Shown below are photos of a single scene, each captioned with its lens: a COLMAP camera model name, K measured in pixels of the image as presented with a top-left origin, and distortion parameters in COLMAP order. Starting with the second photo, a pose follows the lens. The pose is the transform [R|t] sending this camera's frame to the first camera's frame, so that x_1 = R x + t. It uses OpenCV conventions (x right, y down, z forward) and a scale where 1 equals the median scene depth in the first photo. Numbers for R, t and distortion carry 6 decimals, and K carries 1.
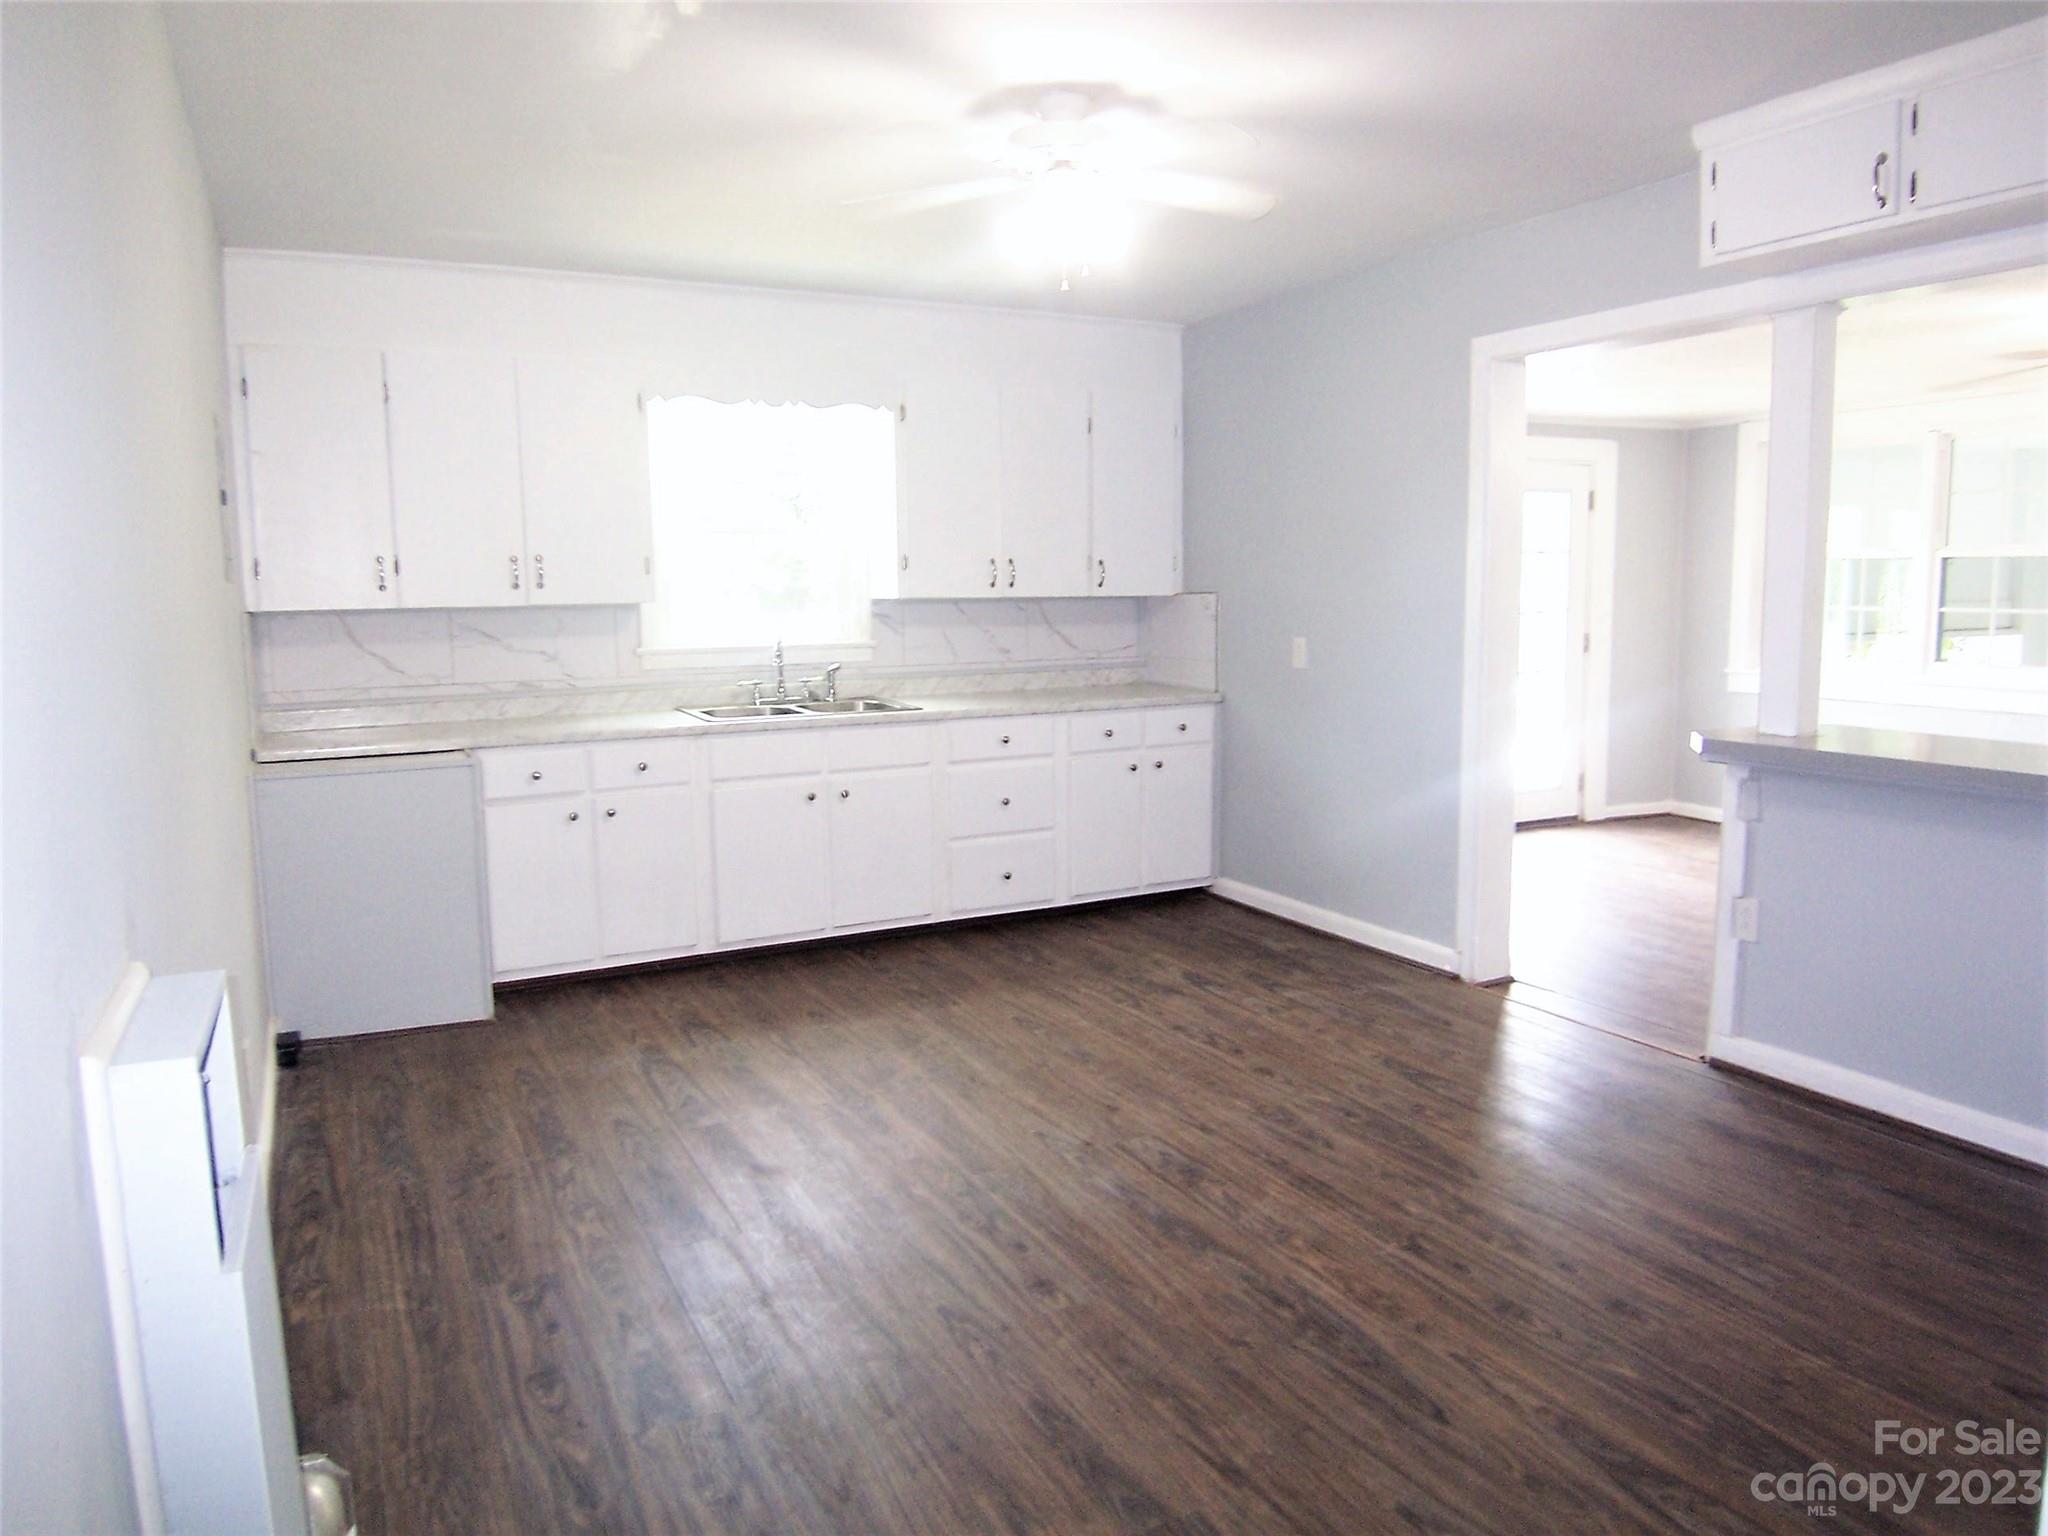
lens RADIAL K [[1386.7, 0, 1024.8], [0, 1386.7, 756.3], [0, 0, 1]] dist [-0.013521, -0.042806]
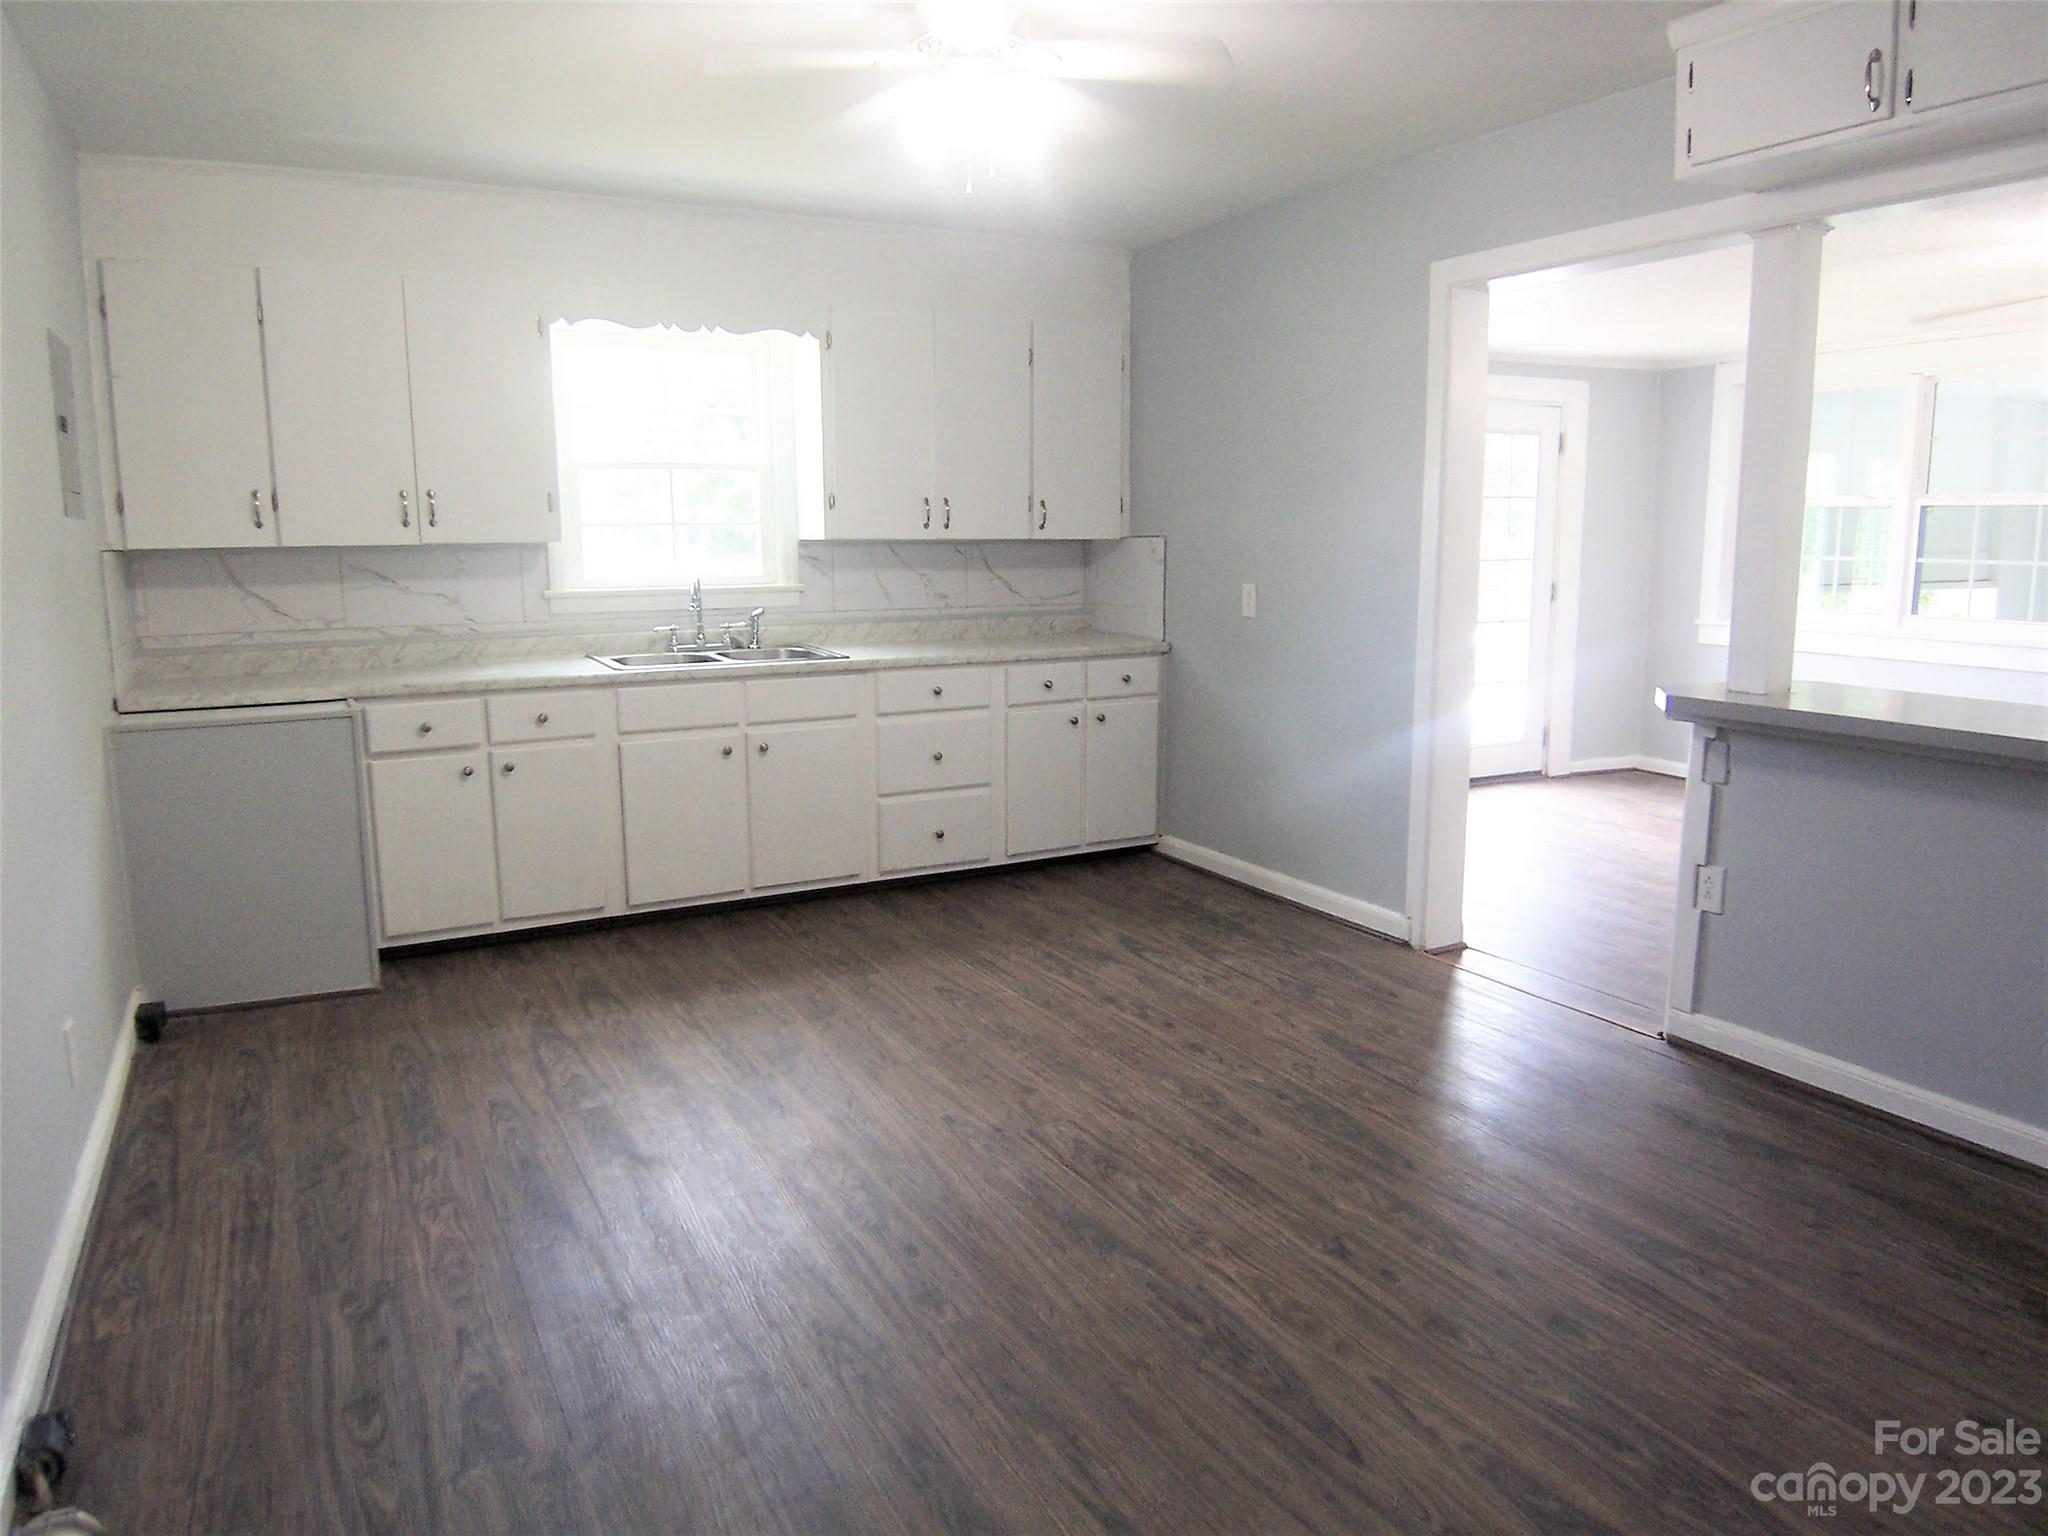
lens RADIAL K [[1386.7, 0, 1024.8], [0, 1386.7, 756.3], [0, 0, 1]] dist [-0.013521, -0.042806]
pose [[0.999831, 0.004280, 0.017851, 0.037628], [-0.004962, 0.999253, 0.038320, -0.004737], [-0.017674, -0.038402, 0.999106, 0.068026]]
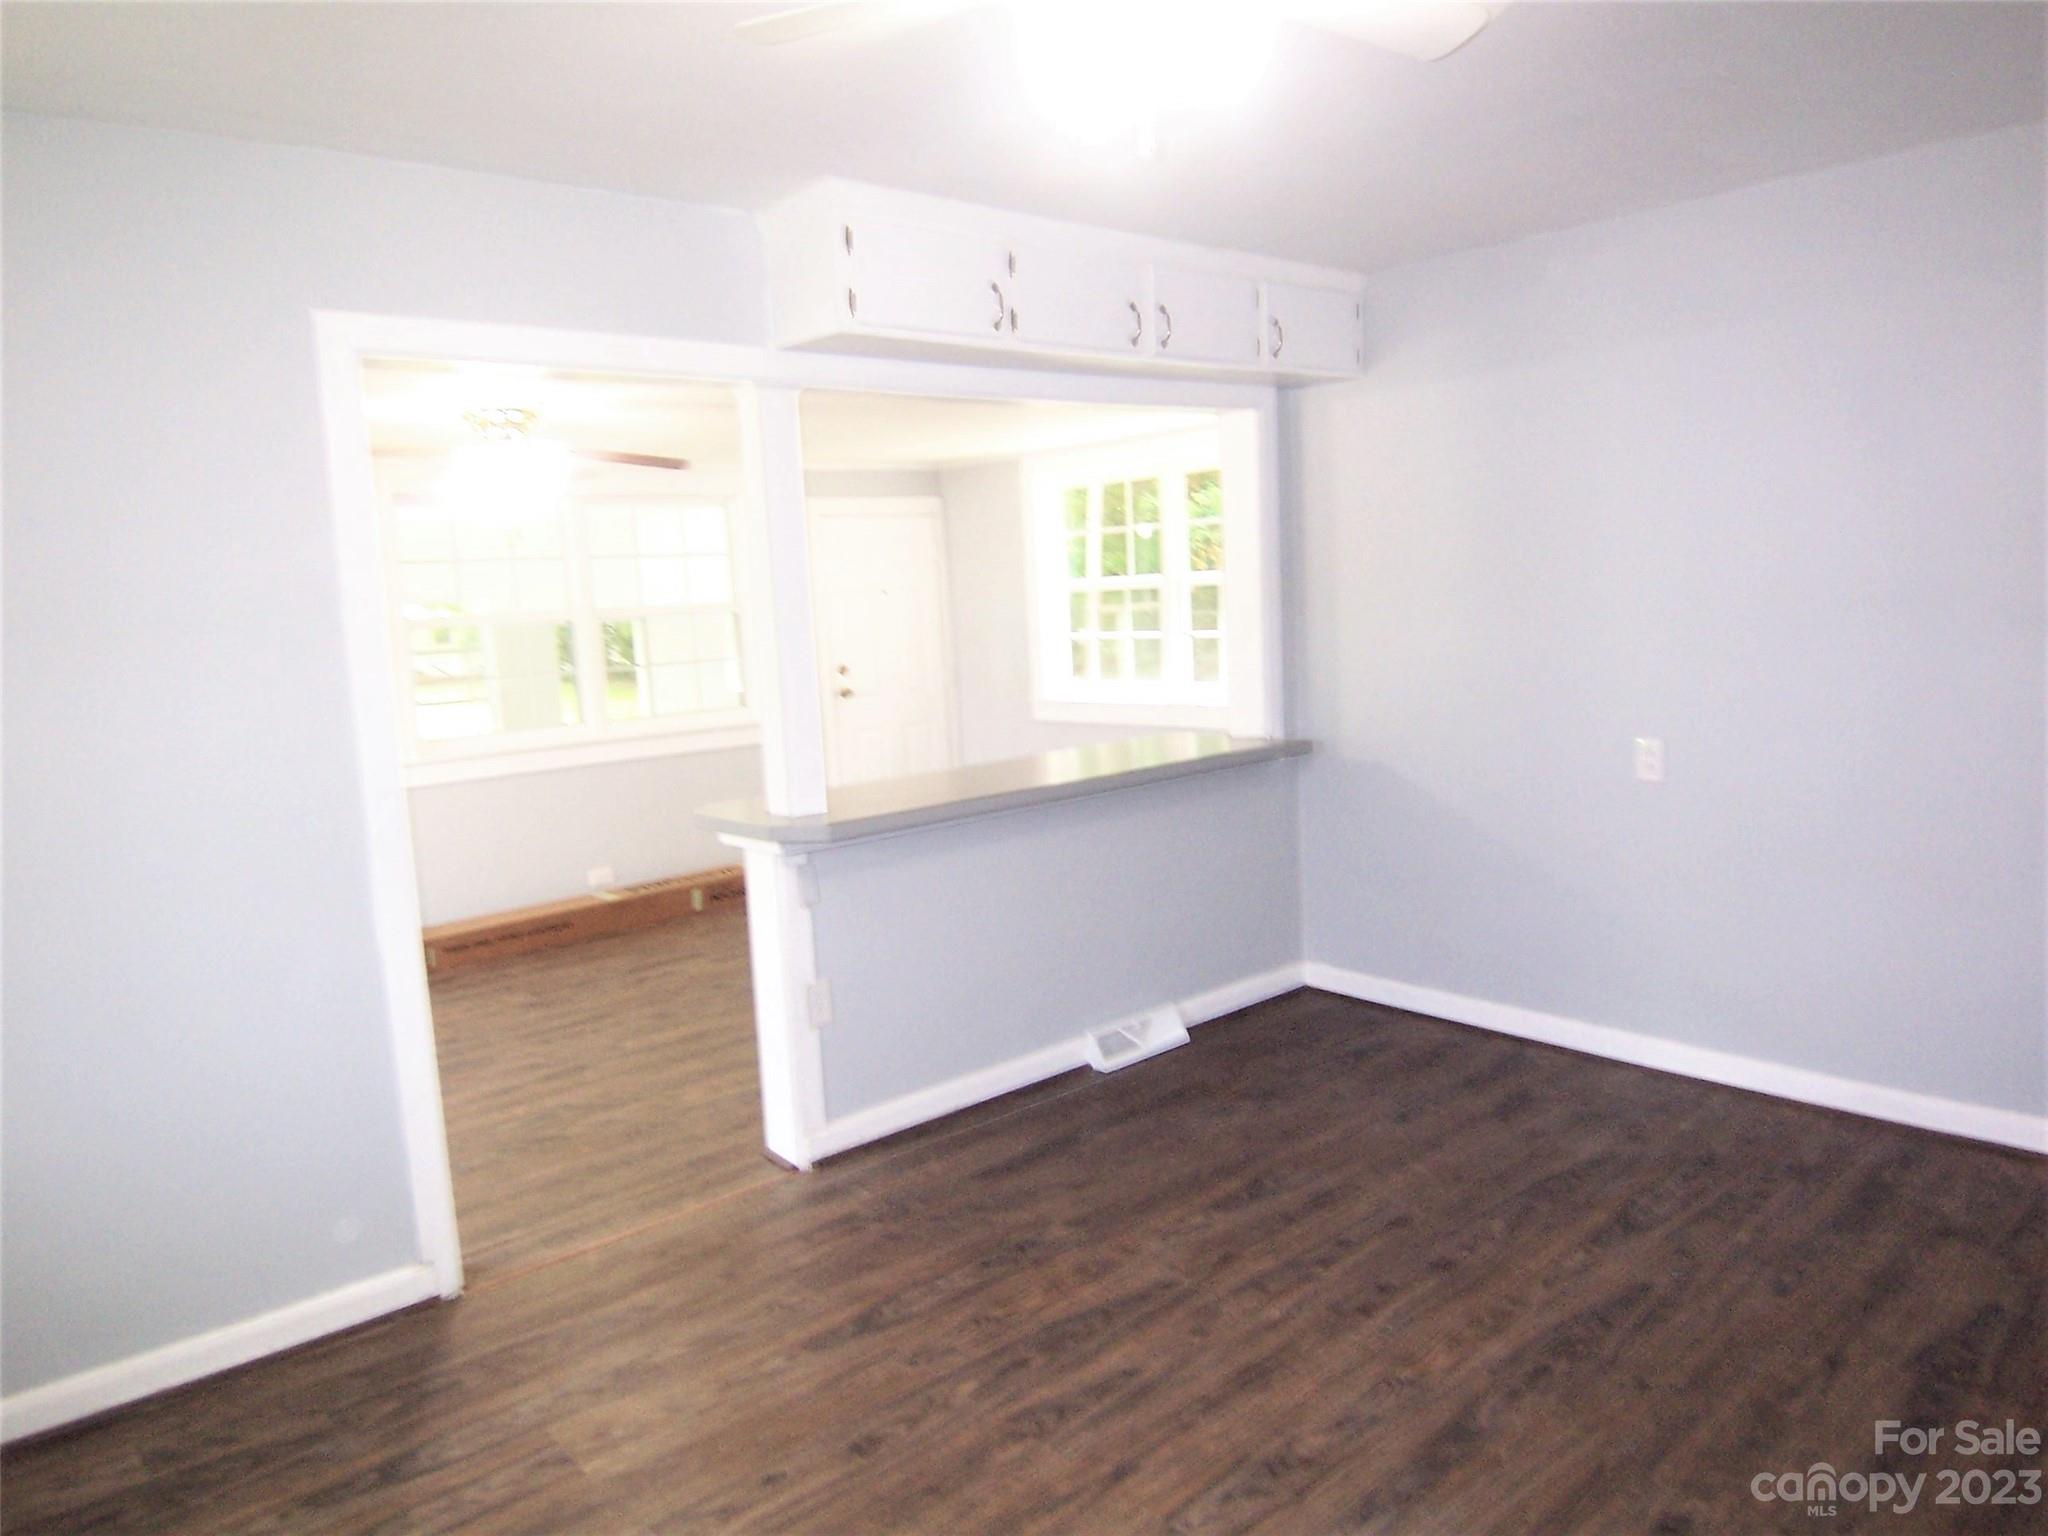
lens RADIAL K [[1386.7, 0, 1024.8], [0, 1386.7, 756.3], [0, 0, 1]] dist [-0.013521, -0.042806]
pose [[-0.244522, -0.090003, 0.965457, -0.398659], [0.173384, 0.975577, 0.134860, -0.143583], [-0.954016, 0.200371, -0.222945, 0.942158]]
